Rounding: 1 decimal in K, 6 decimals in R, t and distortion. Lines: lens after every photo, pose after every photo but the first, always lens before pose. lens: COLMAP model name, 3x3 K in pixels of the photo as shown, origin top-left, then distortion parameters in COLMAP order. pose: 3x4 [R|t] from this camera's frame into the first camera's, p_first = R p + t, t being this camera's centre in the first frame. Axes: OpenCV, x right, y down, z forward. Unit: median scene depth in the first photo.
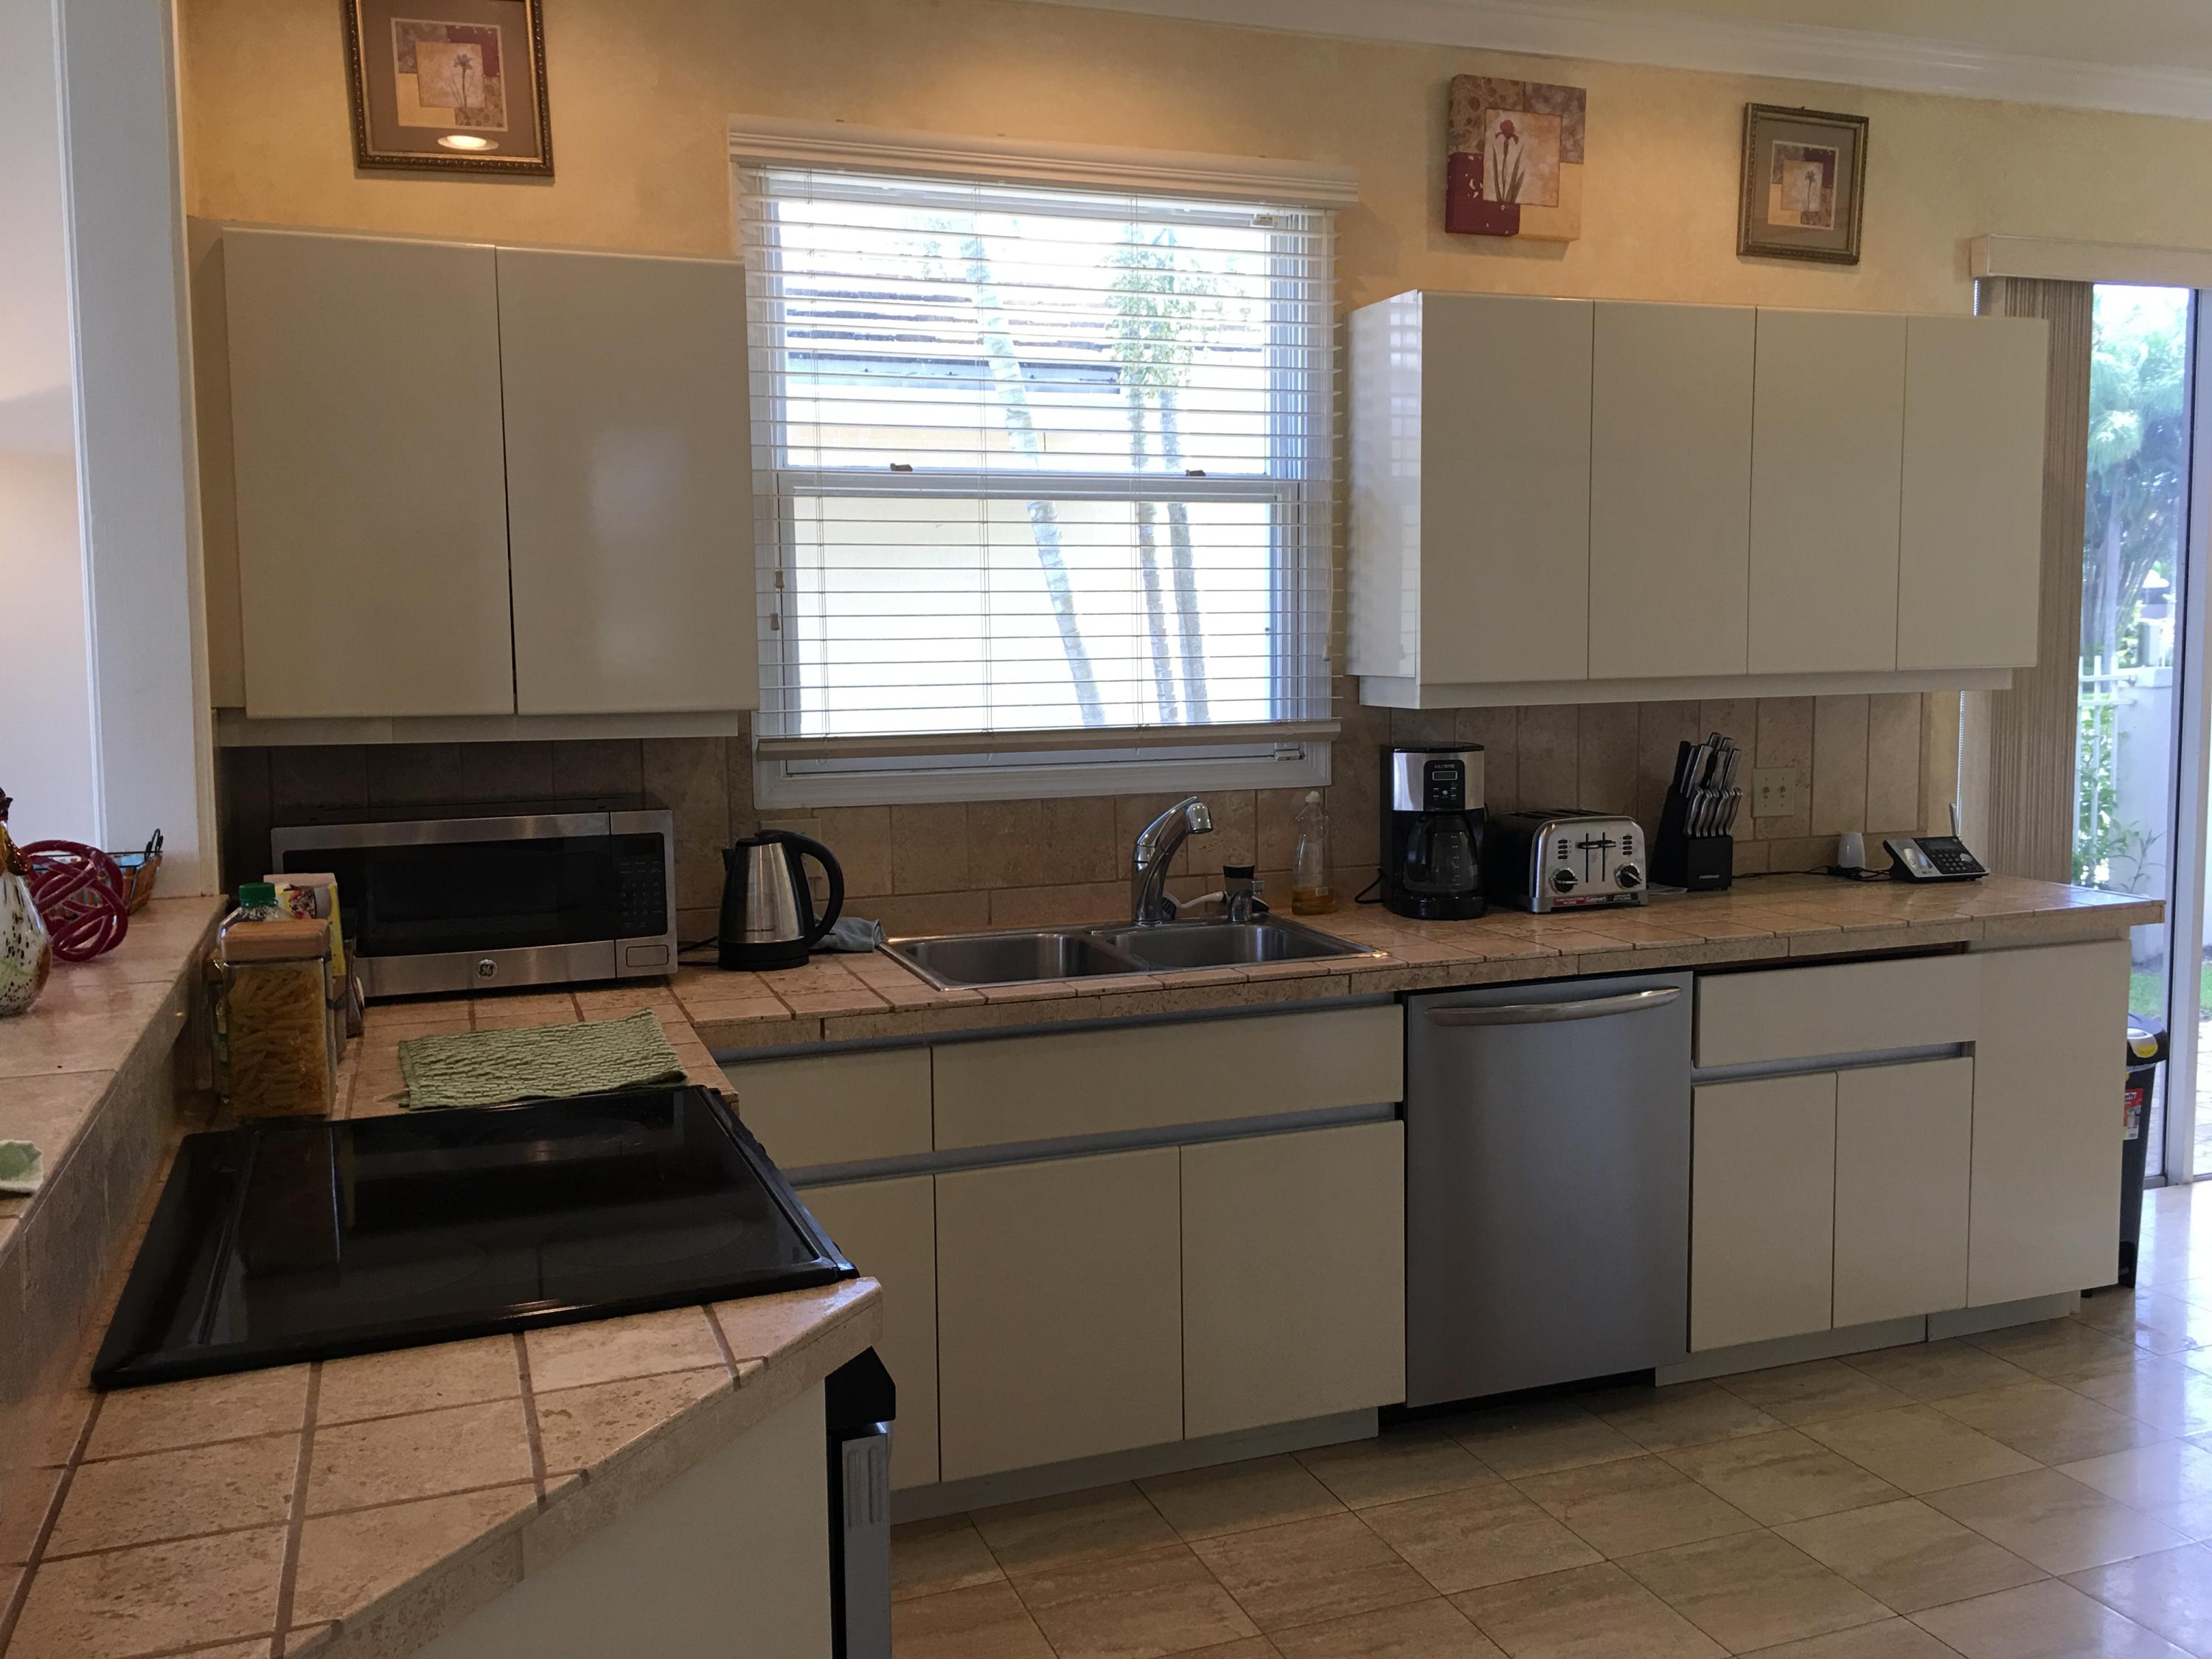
lens RADIAL K [[1891.1, 0, 1122.7], [0, 1891.1, 808.5], [0, 0, 1]] dist [0.095046, -0.143456]
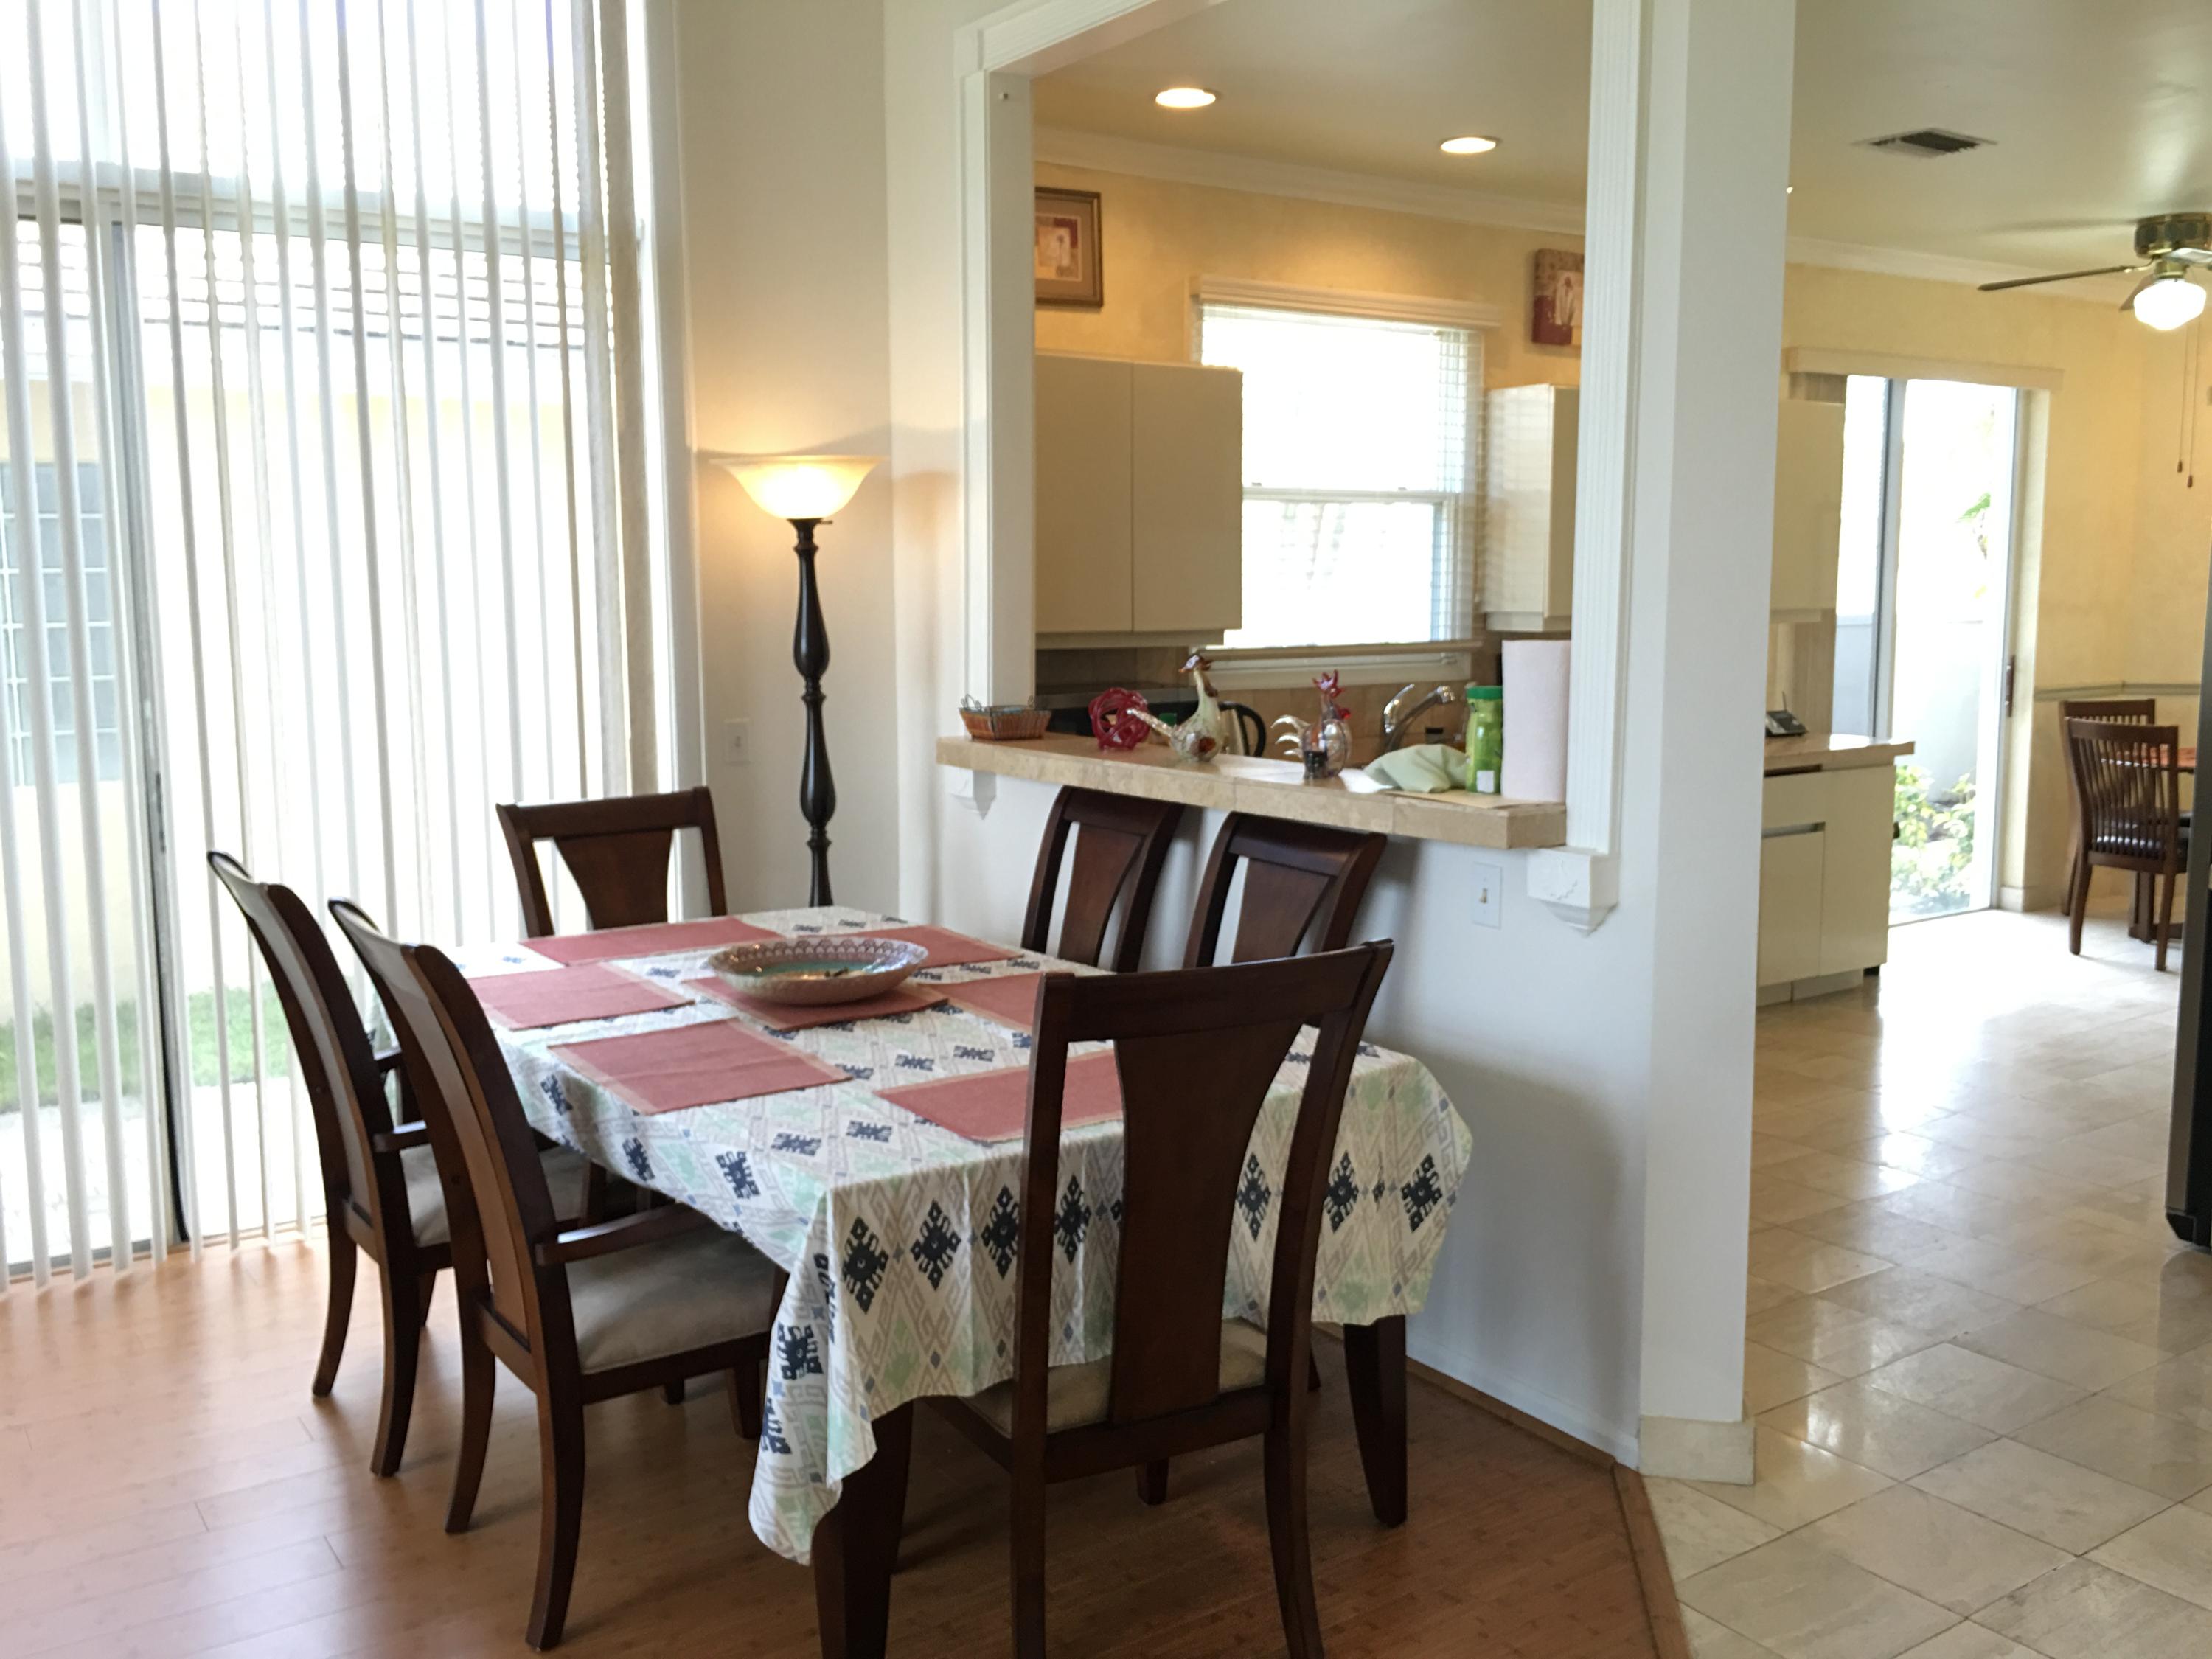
lens RADIAL K [[1891.1, 0, 1122.7], [0, 1891.1, 808.5], [0, 0, 1]] dist [0.095046, -0.143456]
pose [[0.968106, -0.024995, 0.249291, -0.601341], [0.019411, 0.999503, 0.024832, 0.052958], [-0.249788, -0.019201, 0.968110, -0.519067]]
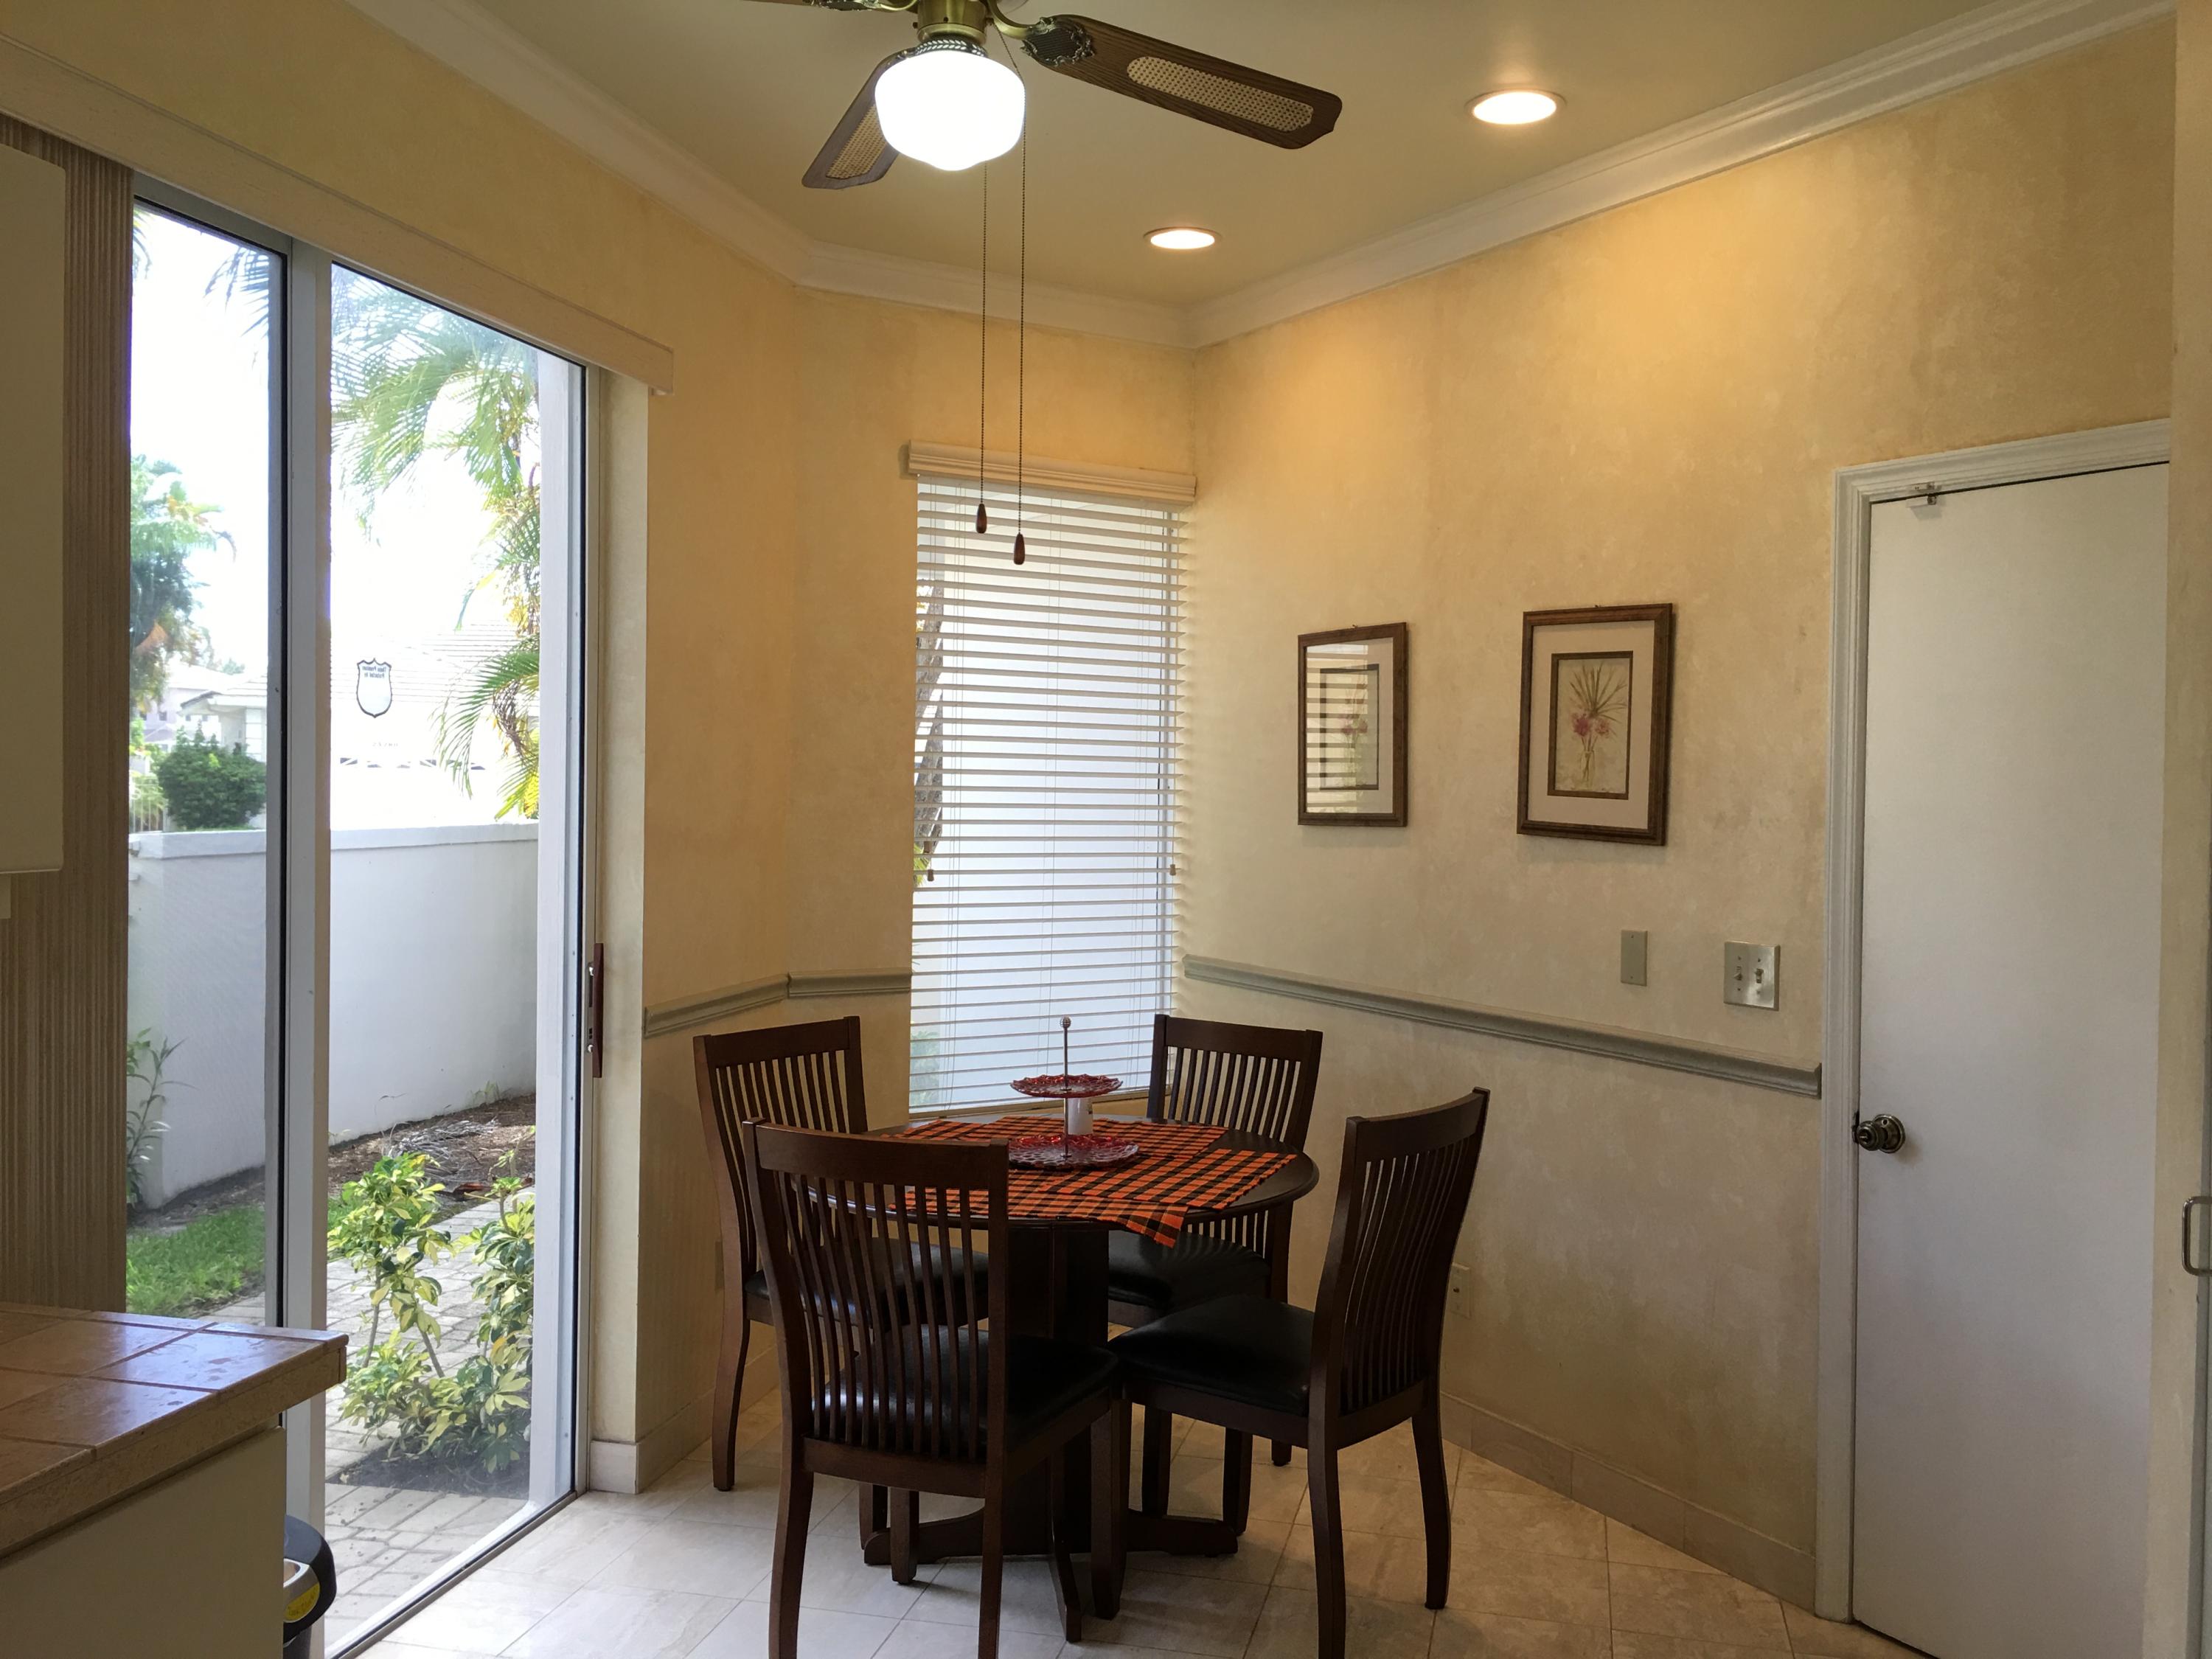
lens RADIAL K [[1891.1, 0, 1122.7], [0, 1891.1, 808.5], [0, 0, 1]] dist [0.095046, -0.143456]
pose [[0.558452, 0.003600, 0.829529, 0.235467], [0.060711, 0.997132, -0.045199, -0.054713], [-0.827312, 0.075603, 0.556632, 0.534464]]
